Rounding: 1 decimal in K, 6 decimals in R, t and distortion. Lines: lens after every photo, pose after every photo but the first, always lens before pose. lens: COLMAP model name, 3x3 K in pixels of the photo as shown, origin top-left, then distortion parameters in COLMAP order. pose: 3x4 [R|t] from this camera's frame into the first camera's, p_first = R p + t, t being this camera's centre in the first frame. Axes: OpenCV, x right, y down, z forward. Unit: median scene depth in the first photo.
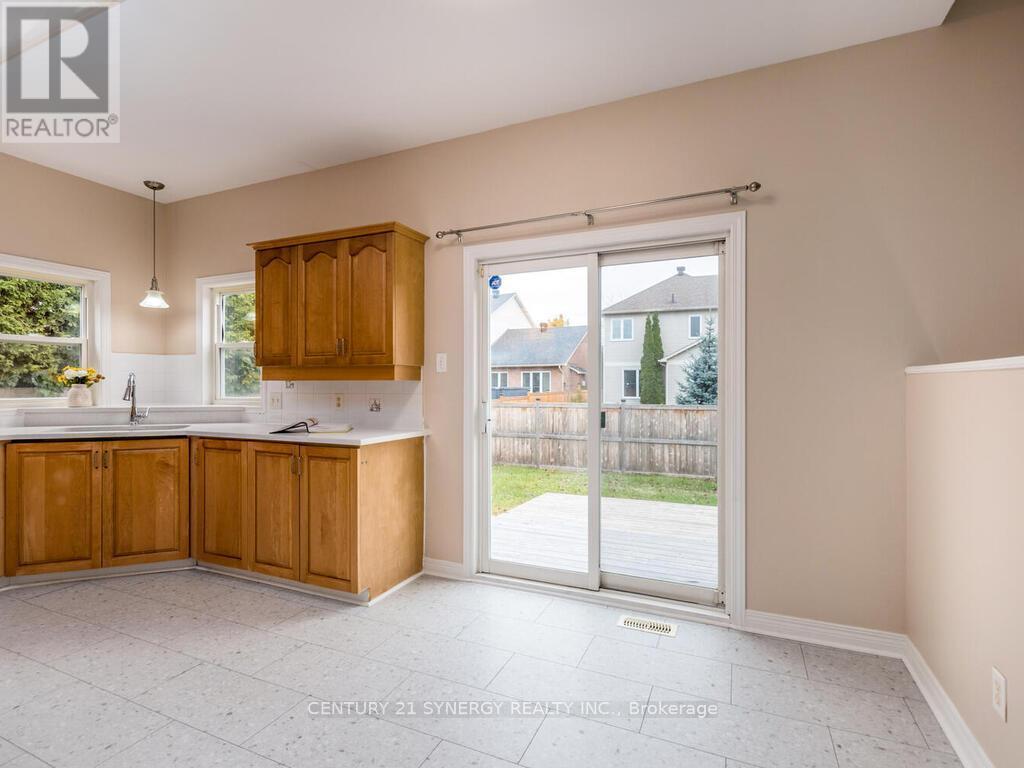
lens RADIAL K [[506.6, 0, 504.3], [0, 506.6, 384.5], [0, 0, 1]] dist [0.006045, -0.000411]
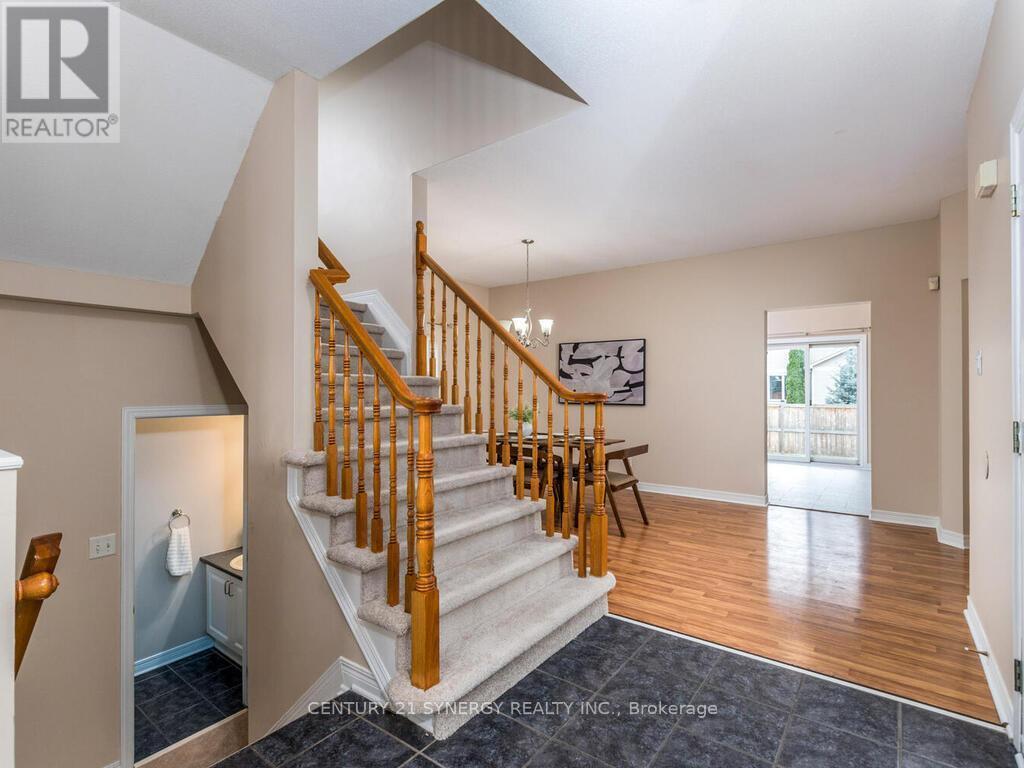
lens RADIAL K [[506.6, 0, 505.3], [0, 506.6, 383.7], [0, 0, 1]] dist [0.006045, -0.000411]
pose [[0.975675, -0.005174, -0.219161, -0.551530], [0.003202, 0.999951, -0.009351, -0.010760], [0.219199, 0.008422, 0.975644, -1.393591]]
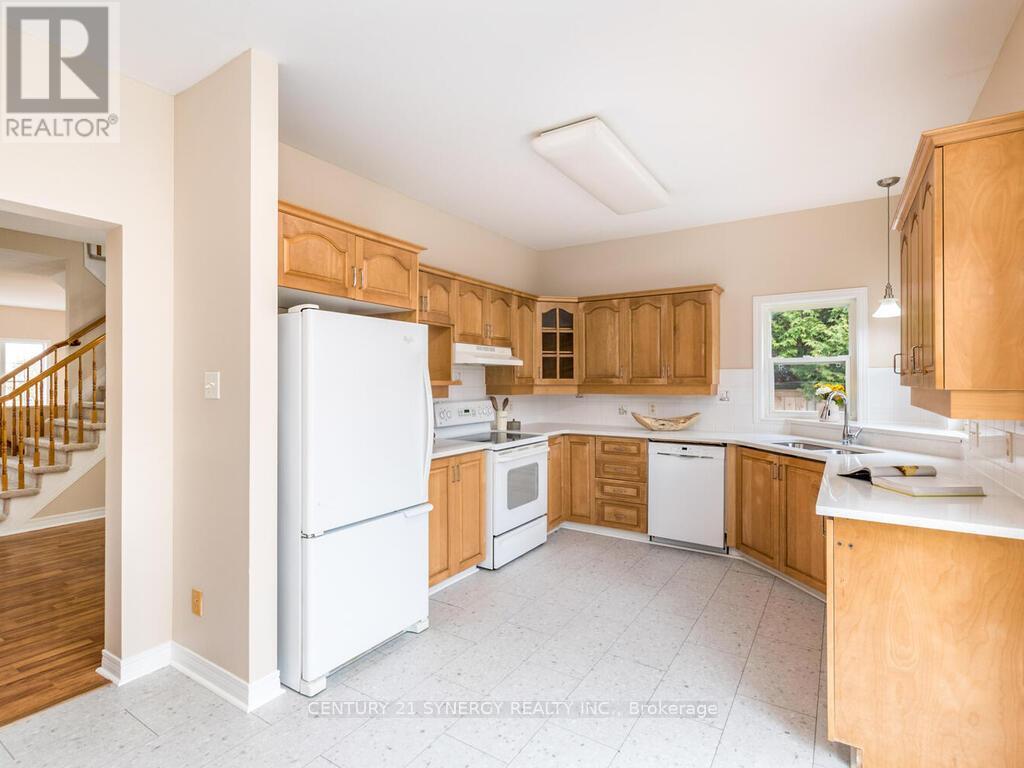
lens RADIAL K [[506.6, 0, 533.9], [0, 506.6, 381.3], [0, 0, 1]] dist [0.006045, -0.000411]
pose [[-0.122008, -0.003852, -0.992522, 0.339196], [-0.000682, 0.999993, -0.003797, -0.040256], [0.992529, 0.000214, -0.122010, 0.581280]]
